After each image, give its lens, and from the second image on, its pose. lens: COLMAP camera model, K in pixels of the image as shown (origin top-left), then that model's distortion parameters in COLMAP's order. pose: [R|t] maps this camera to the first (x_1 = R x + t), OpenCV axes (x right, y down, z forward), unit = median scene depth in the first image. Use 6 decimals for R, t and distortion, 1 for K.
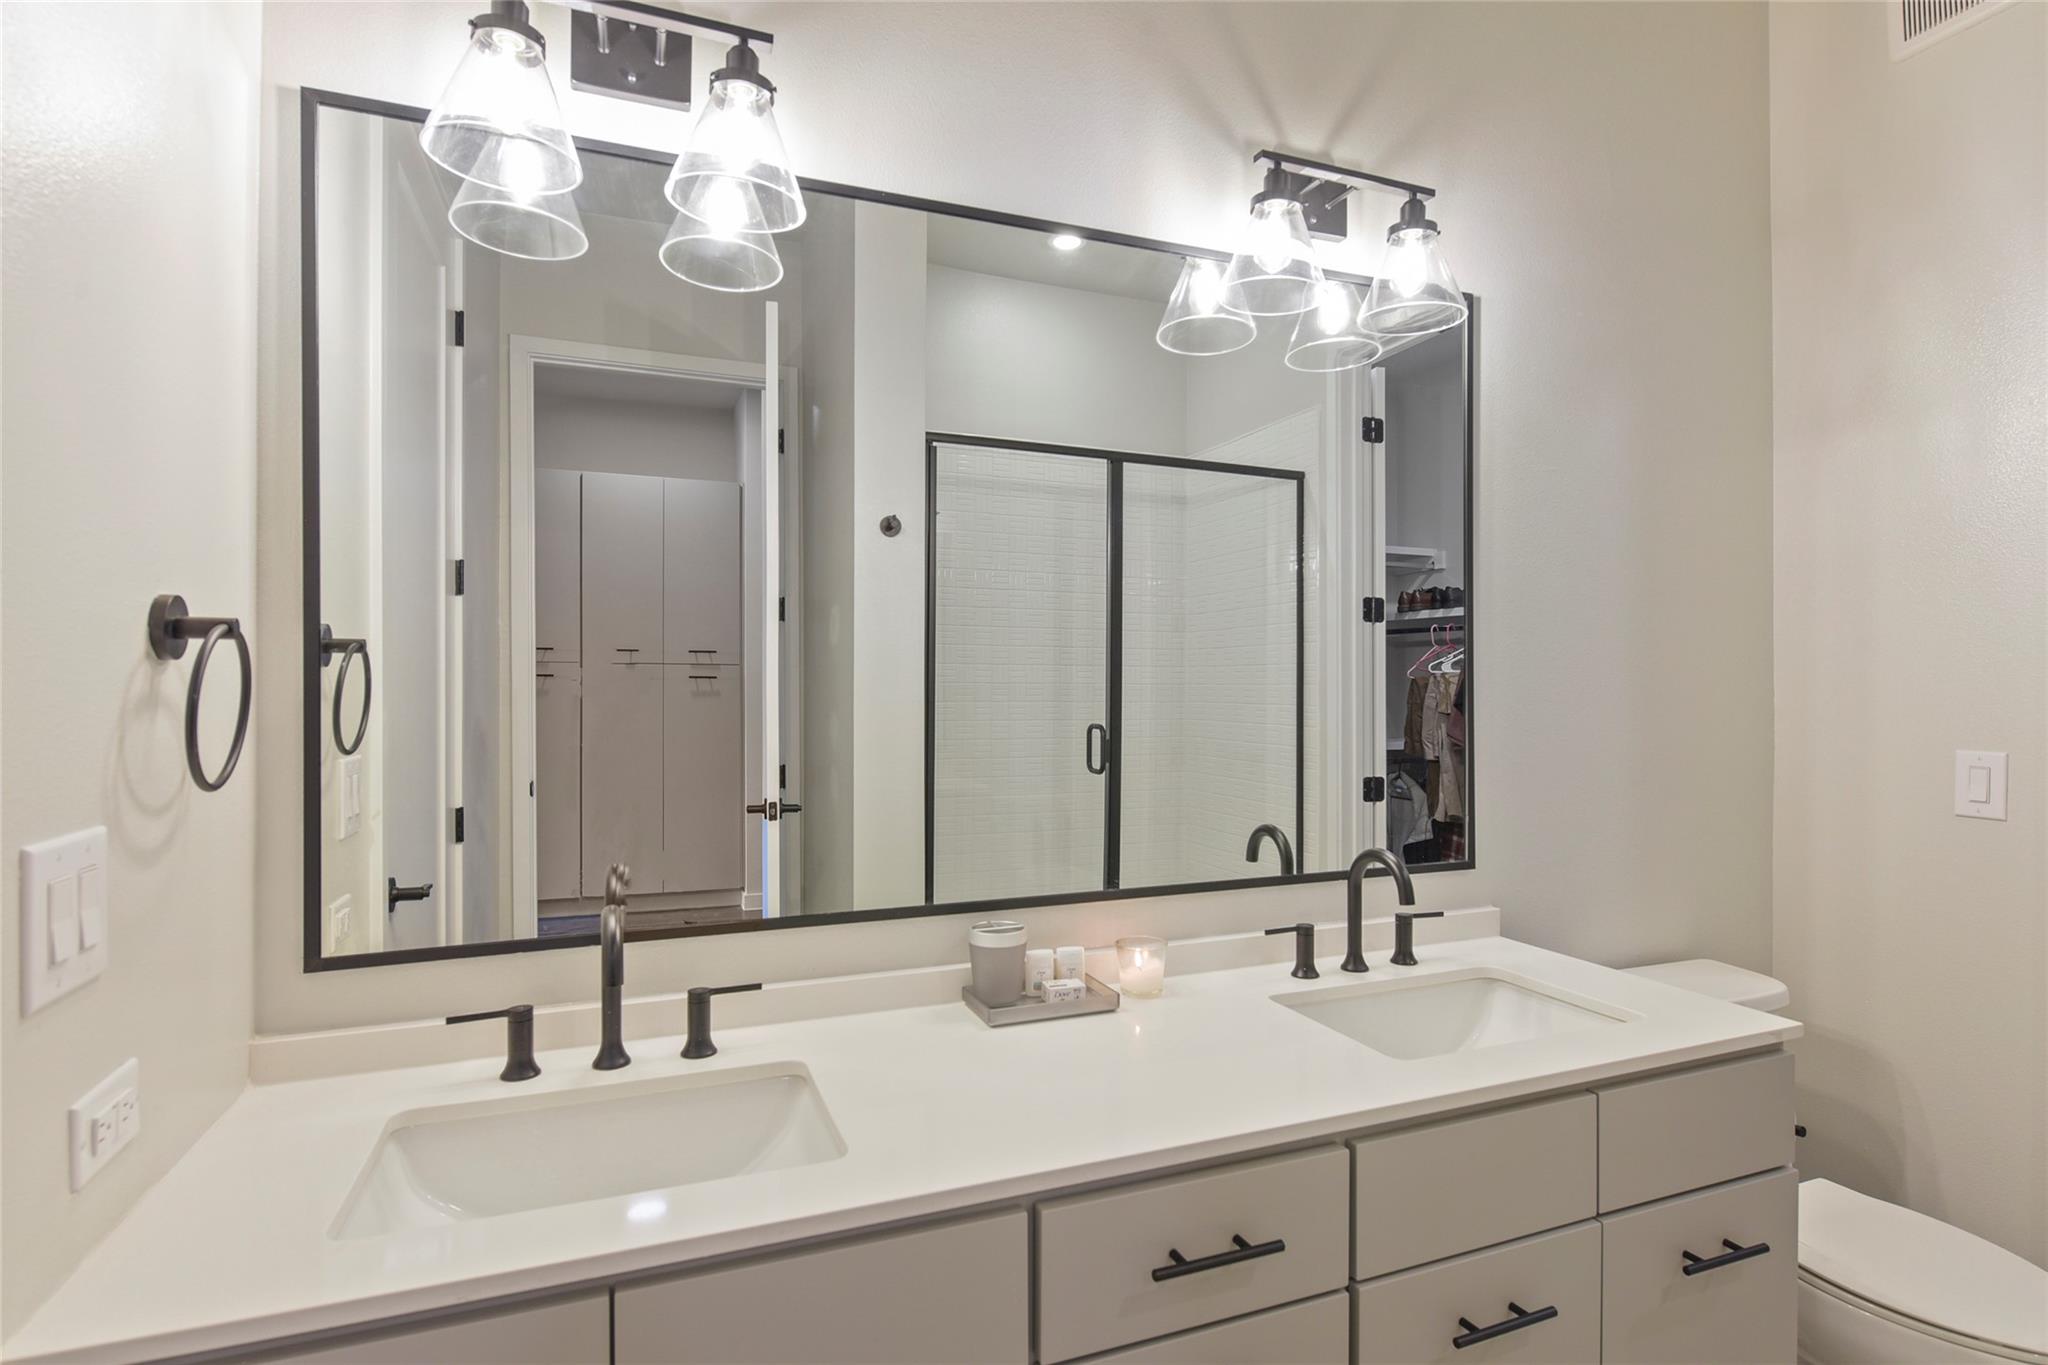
lens RADIAL K [[1033.5, 0, 1024.7], [0, 1033.5, 681.8], [0, 0, 1]] dist [-0.000867, -0.000076]
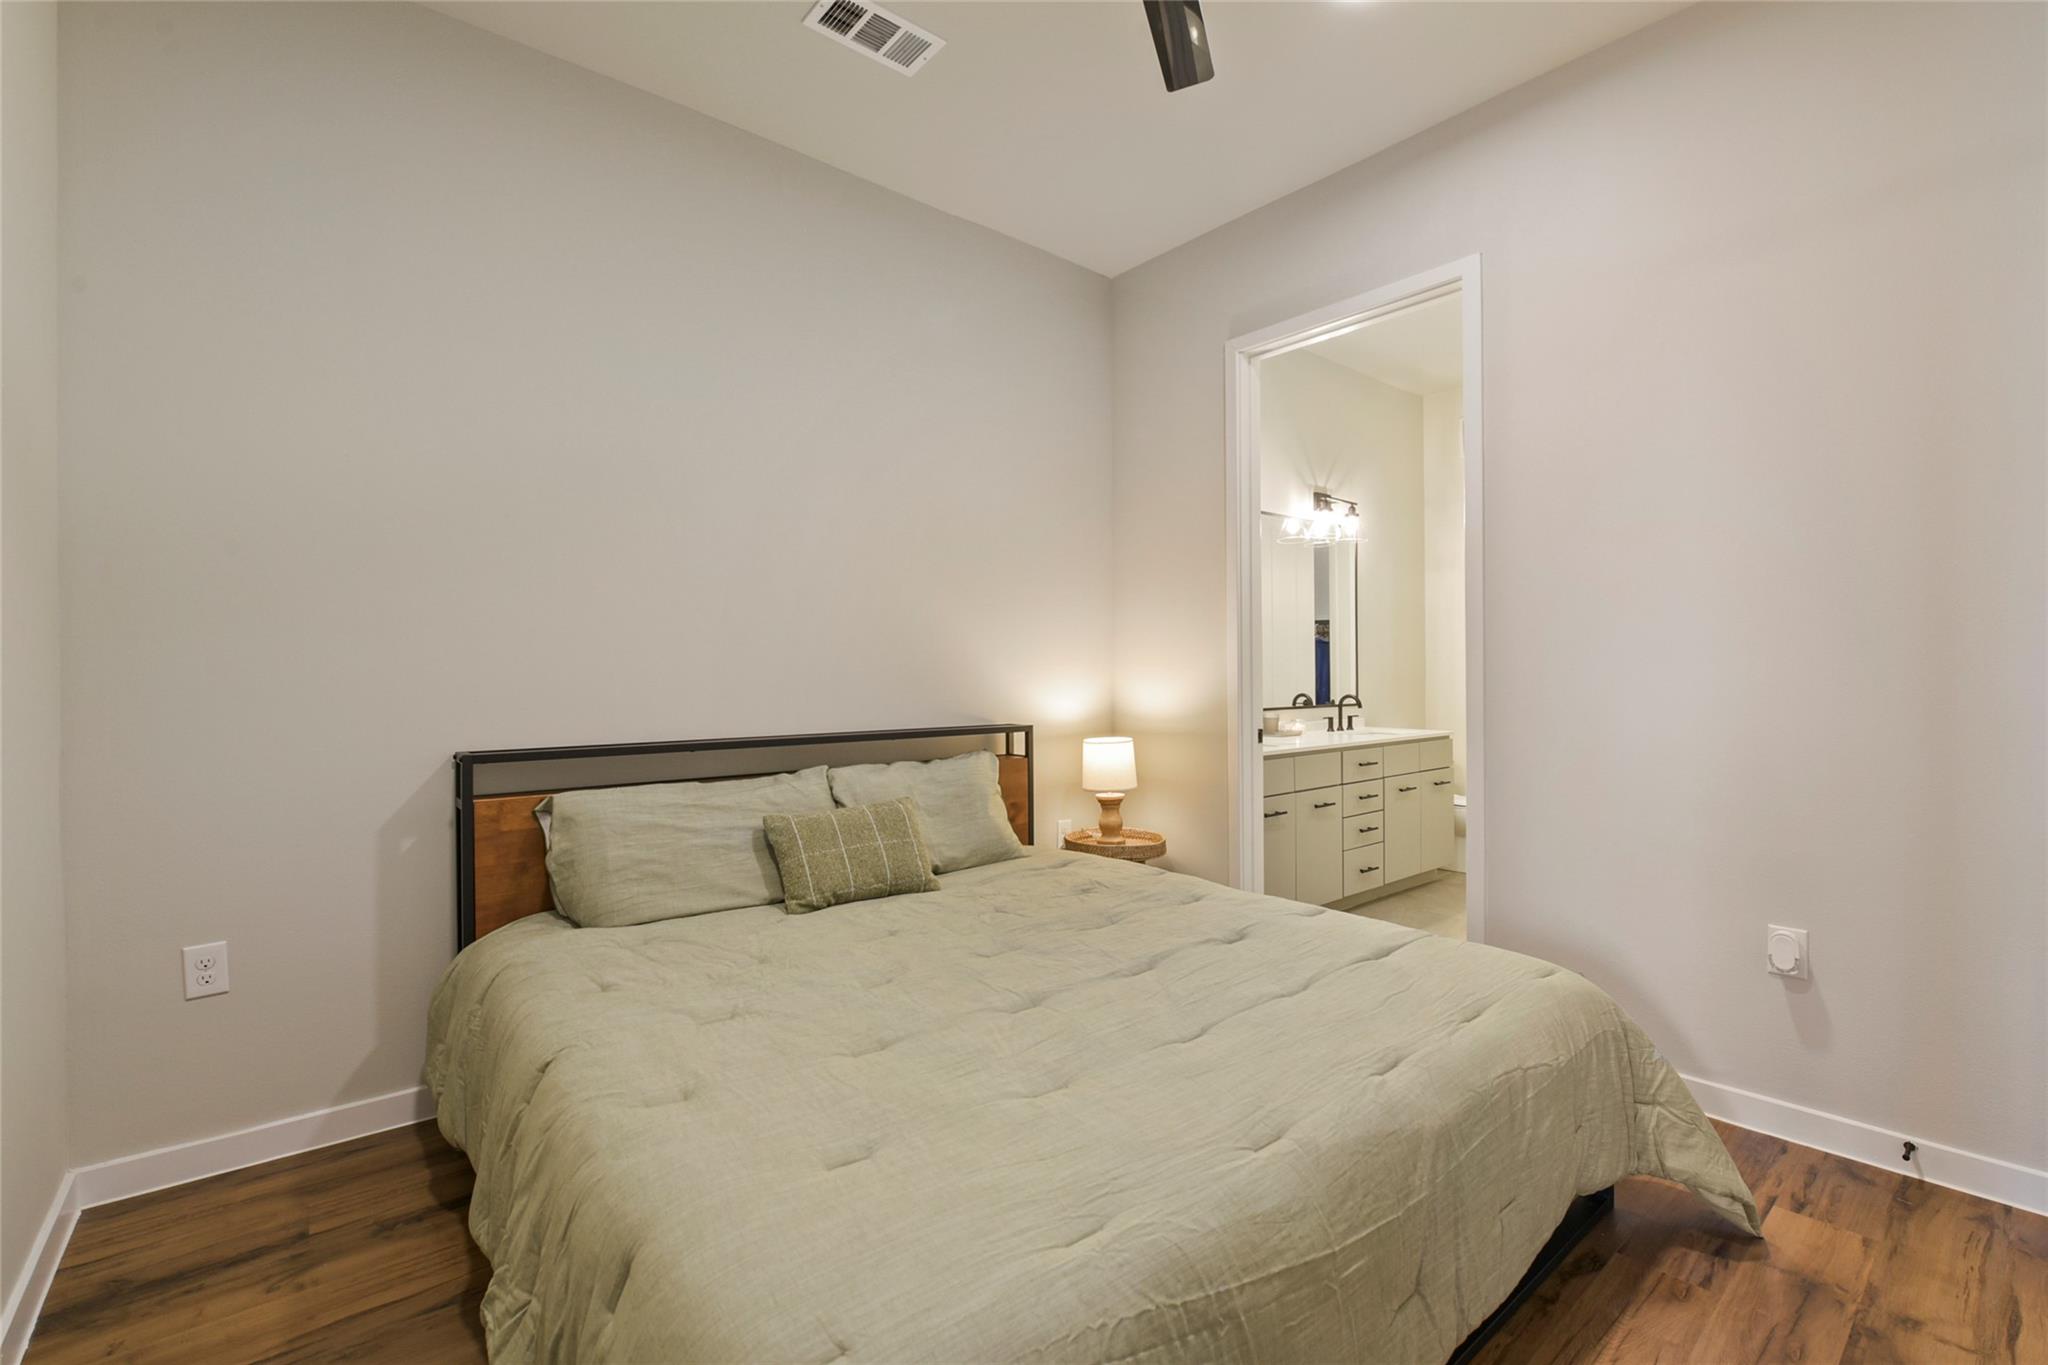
lens RADIAL K [[866.2, 0, 1019.8], [0, 866.2, 680.8], [0, 0, 1]] dist [-0.003952, -0.000192]
pose [[0.952741, -0.002789, 0.303772, -1.536805], [-0.003144, 0.999814, 0.019040, 0.057829], [-0.303768, -0.019095, 0.952555, -1.395688]]
